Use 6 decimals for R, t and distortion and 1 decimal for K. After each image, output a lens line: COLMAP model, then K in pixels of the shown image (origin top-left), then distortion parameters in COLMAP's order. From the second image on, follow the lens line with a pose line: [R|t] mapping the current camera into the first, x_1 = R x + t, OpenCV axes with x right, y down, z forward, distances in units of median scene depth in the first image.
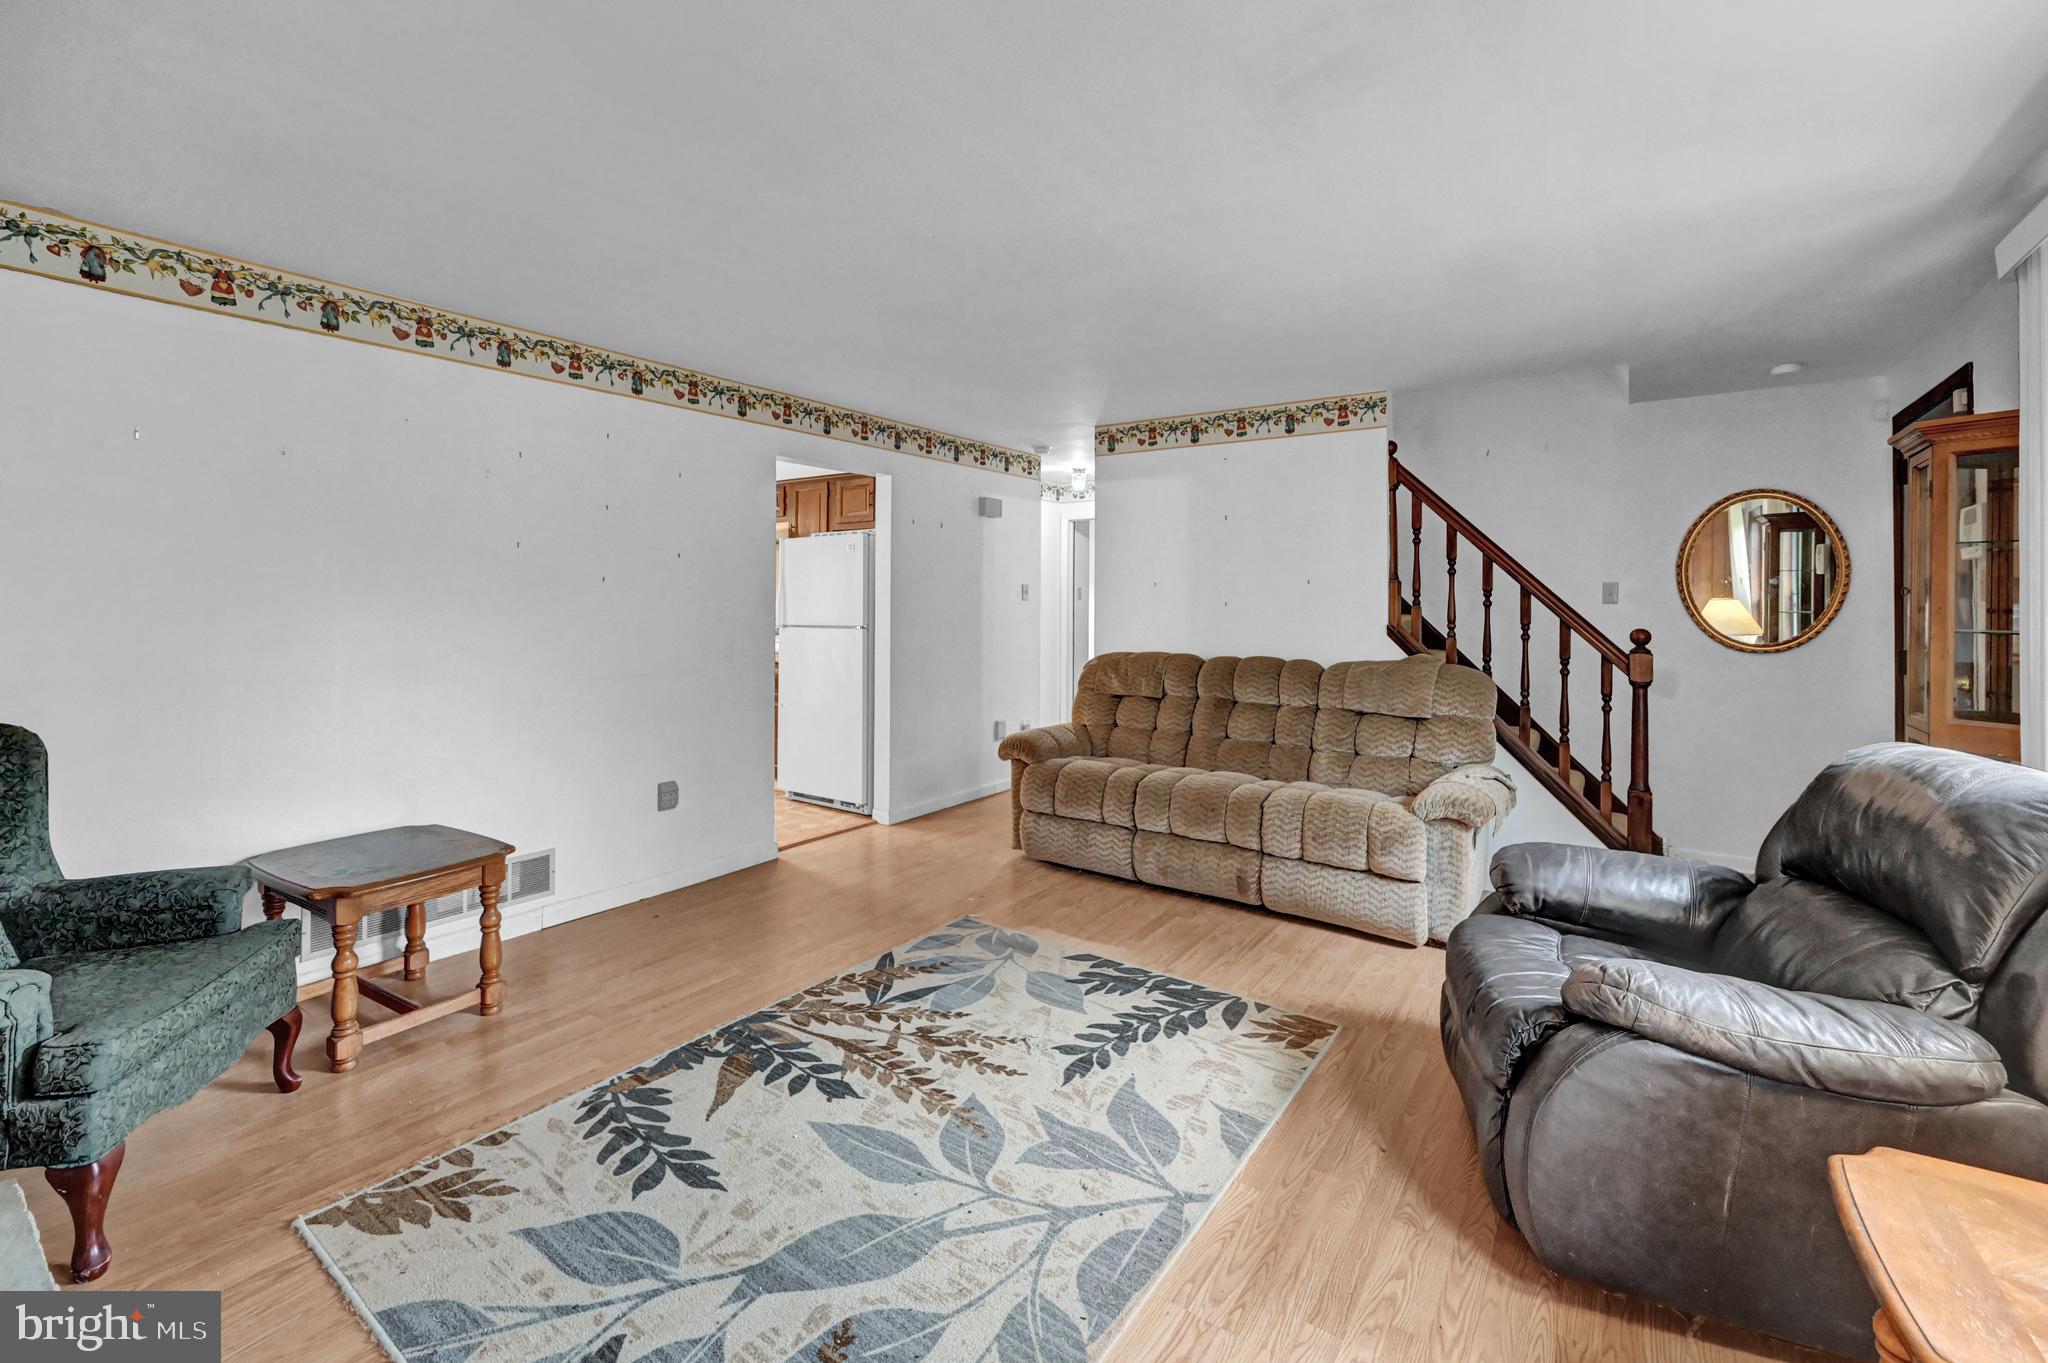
lens RADIAL K [[845.8, 0, 1051.1], [0, 845.8, 602.9], [0, 0, 1]] dist [-0.003505, 0.000021]
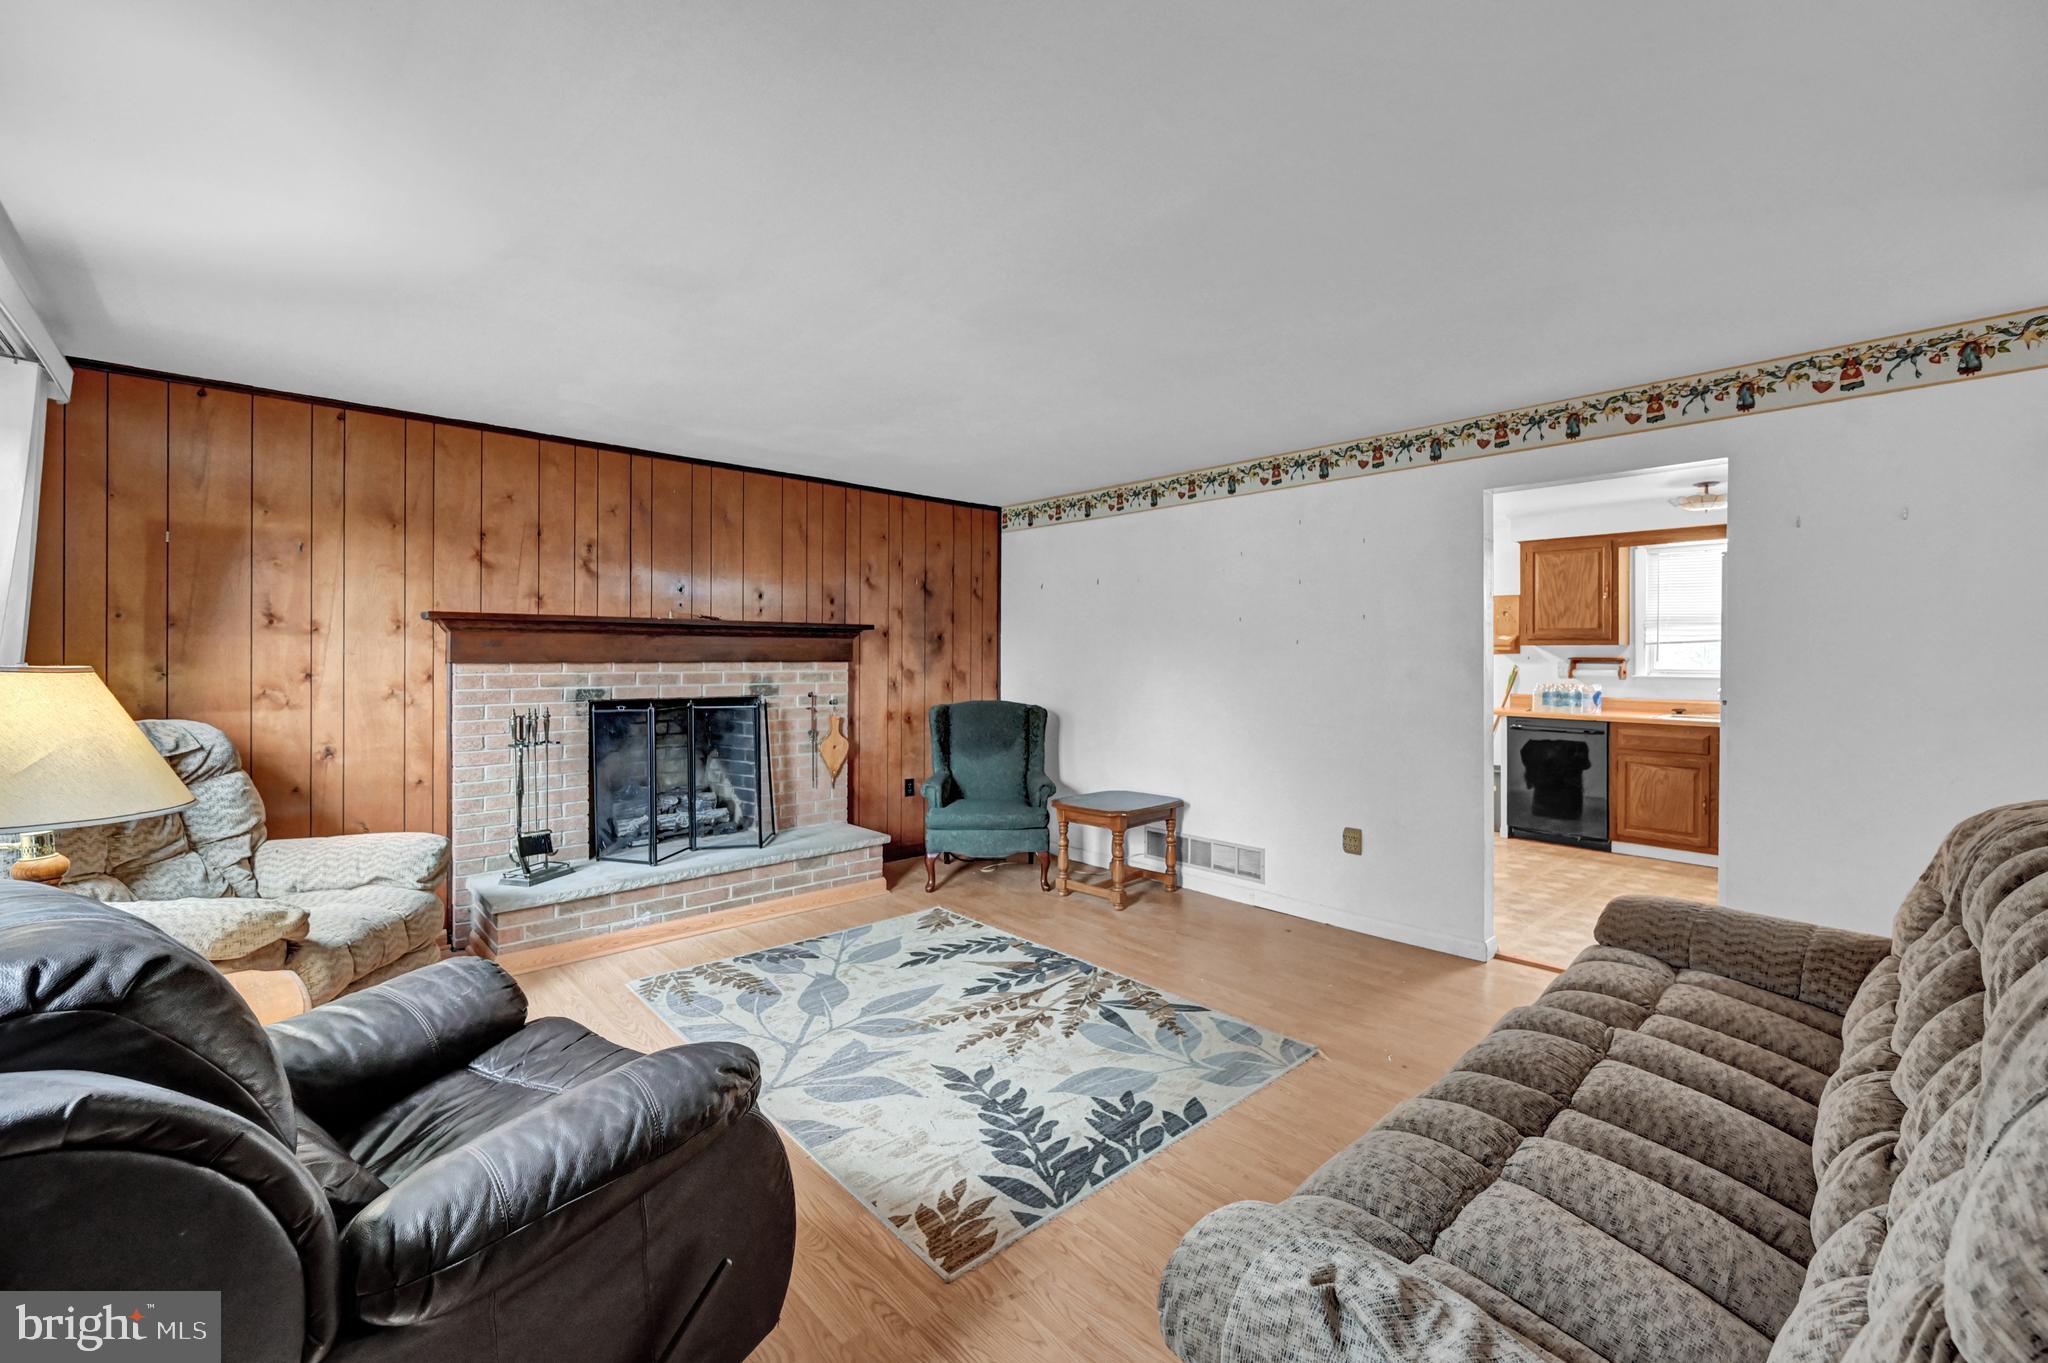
lens RADIAL K [[845.8, 0, 1027.9], [0, 845.8, 662.4], [0, 0, 1]] dist [-0.003505, 0.000021]
pose [[-0.218412, 0.001018, -0.975856, 1.056788], [-0.006183, 0.999978, 0.002427, 0.003454], [0.975837, 0.006564, -0.218401, 1.285873]]
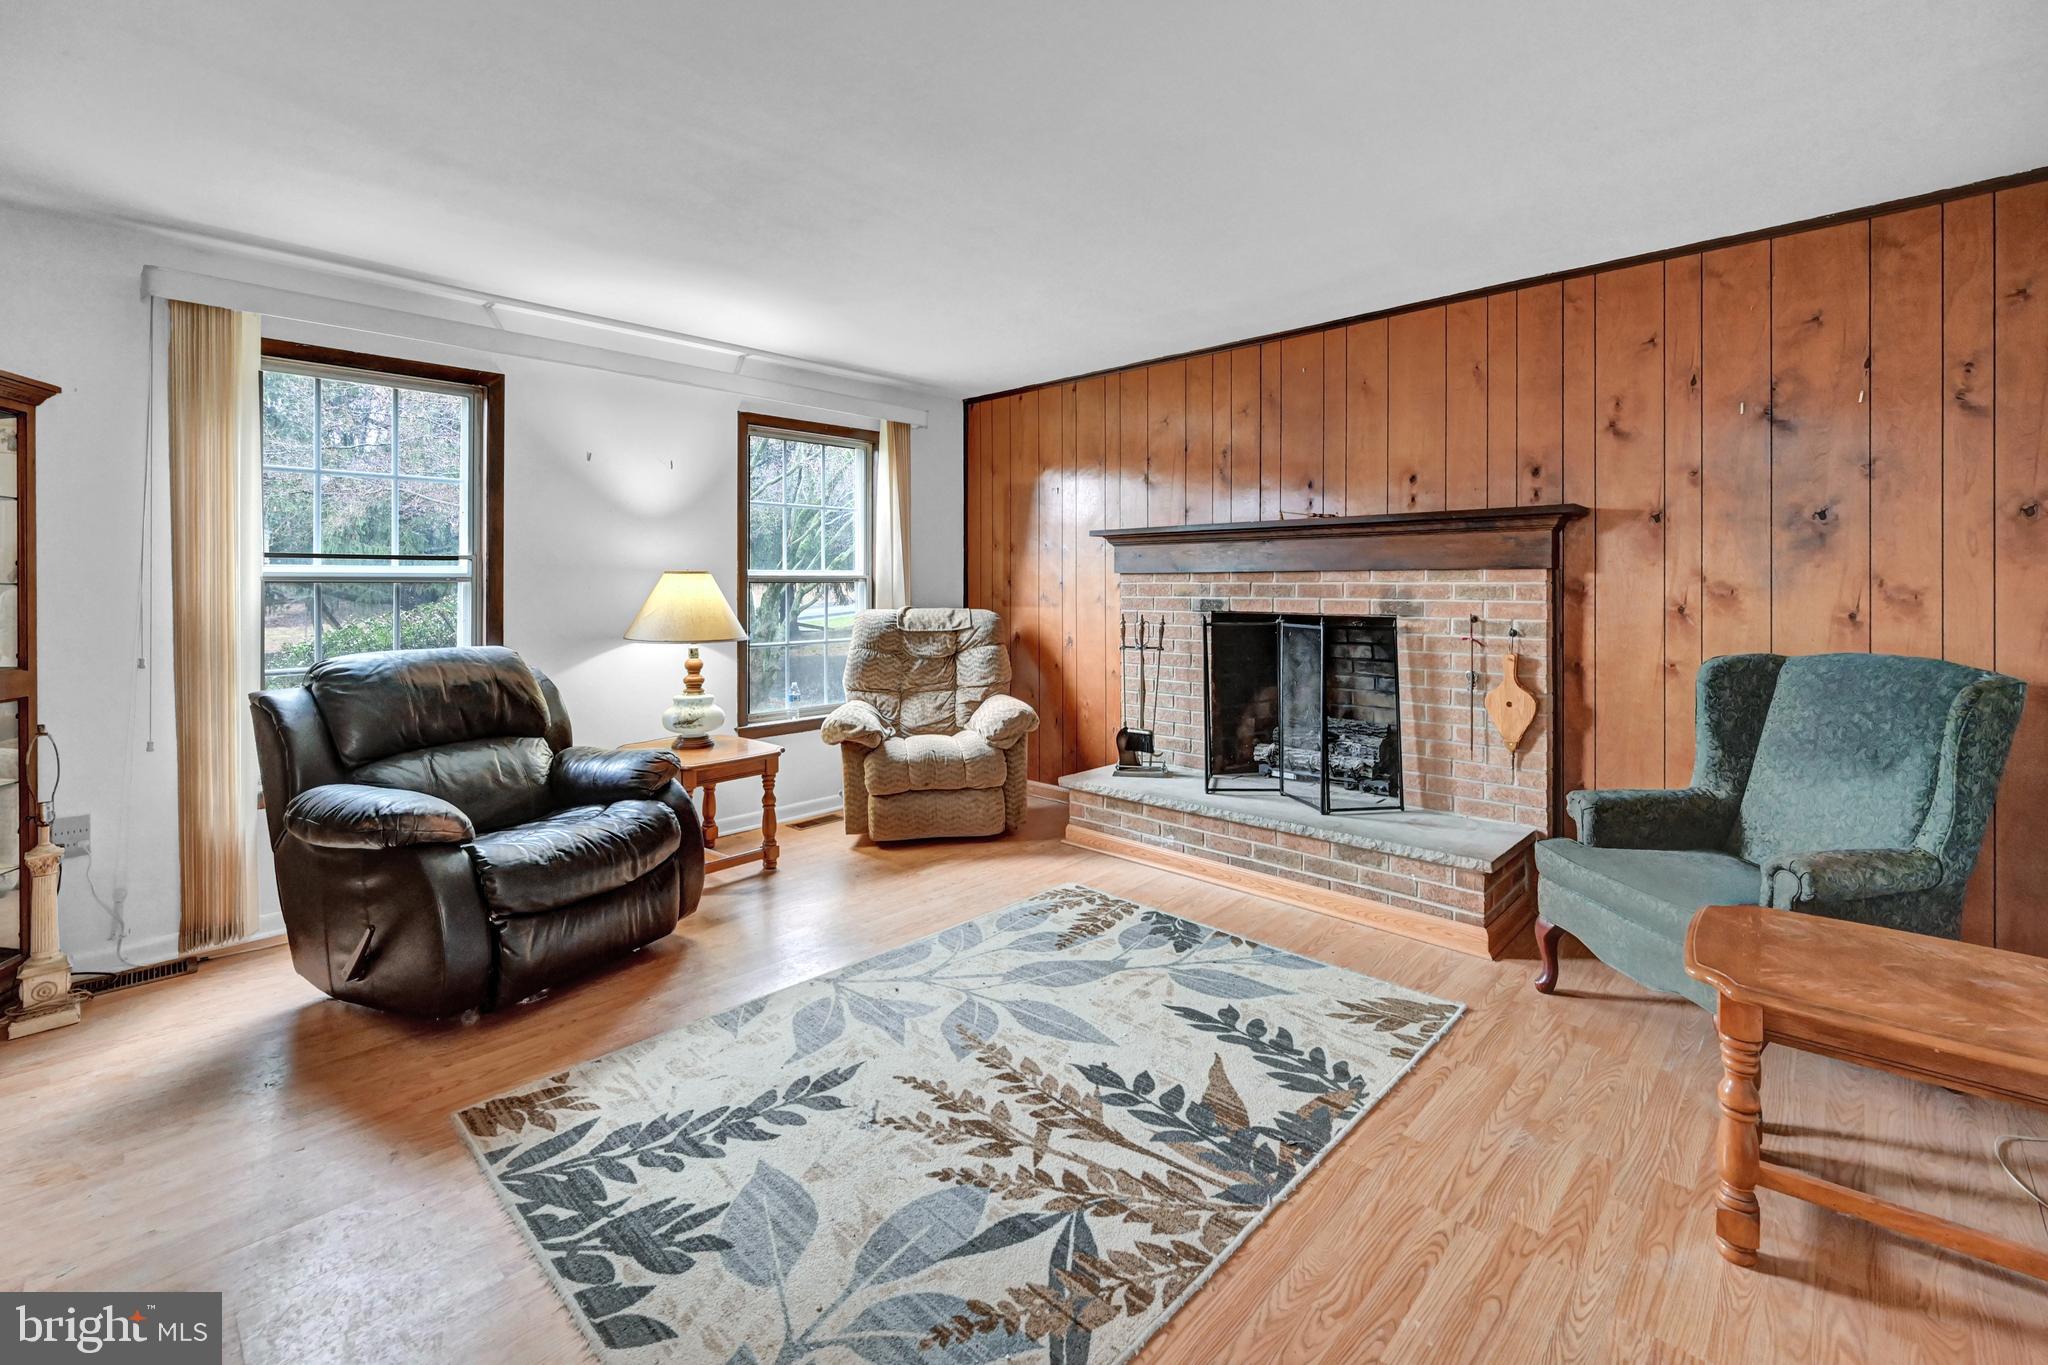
lens RADIAL K [[882.3, 0, 1052.2], [0, 882.3, 586.7], [0, 0, 1]] dist [-0.002670, 0.000400]
pose [[-0.989156, -0.004003, 0.146813, -0.313585], [-0.002856, 0.999964, 0.008024, 0.027619], [-0.146840, 0.007518, -0.989132, 1.800610]]
